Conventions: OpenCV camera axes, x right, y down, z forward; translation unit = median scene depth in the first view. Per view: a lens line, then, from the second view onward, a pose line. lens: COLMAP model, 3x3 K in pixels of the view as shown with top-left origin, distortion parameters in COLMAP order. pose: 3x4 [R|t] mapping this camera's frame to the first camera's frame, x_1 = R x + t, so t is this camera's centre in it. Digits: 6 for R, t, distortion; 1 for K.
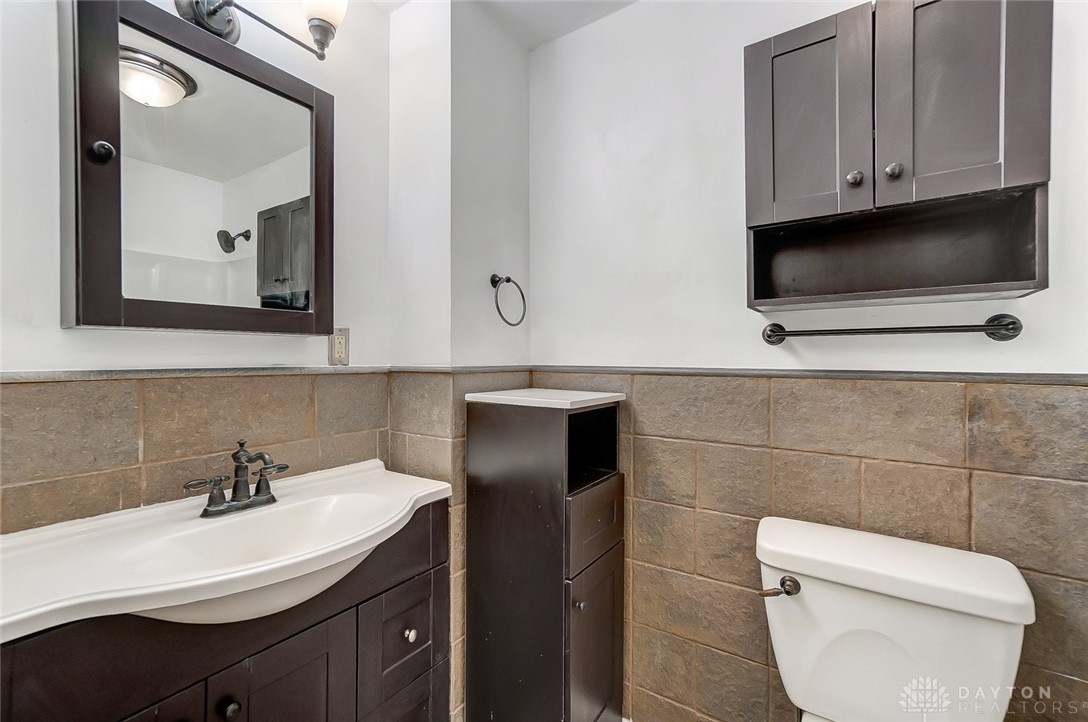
lens RADIAL K [[474.5, 0, 541.7], [0, 474.5, 360.4], [0, 0, 1]] dist [-0.008208, 0.003787]
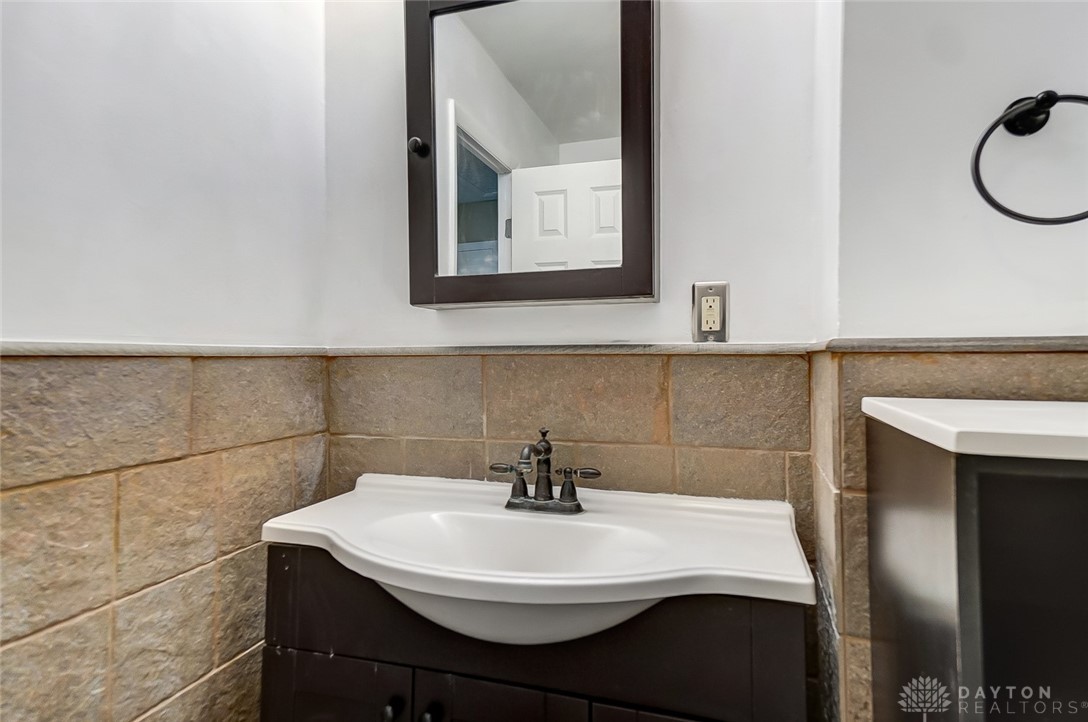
lens RADIAL K [[624.8, 0, 539.1], [0, 624.8, 357.1], [0, 0, 1]] dist [0.028605, 0.000126]
pose [[0.266681, -0.003396, -0.963779, 0.419080], [-0.001610, 0.999991, -0.003969, 0.042480], [0.963783, 0.002610, 0.266673, 0.659685]]
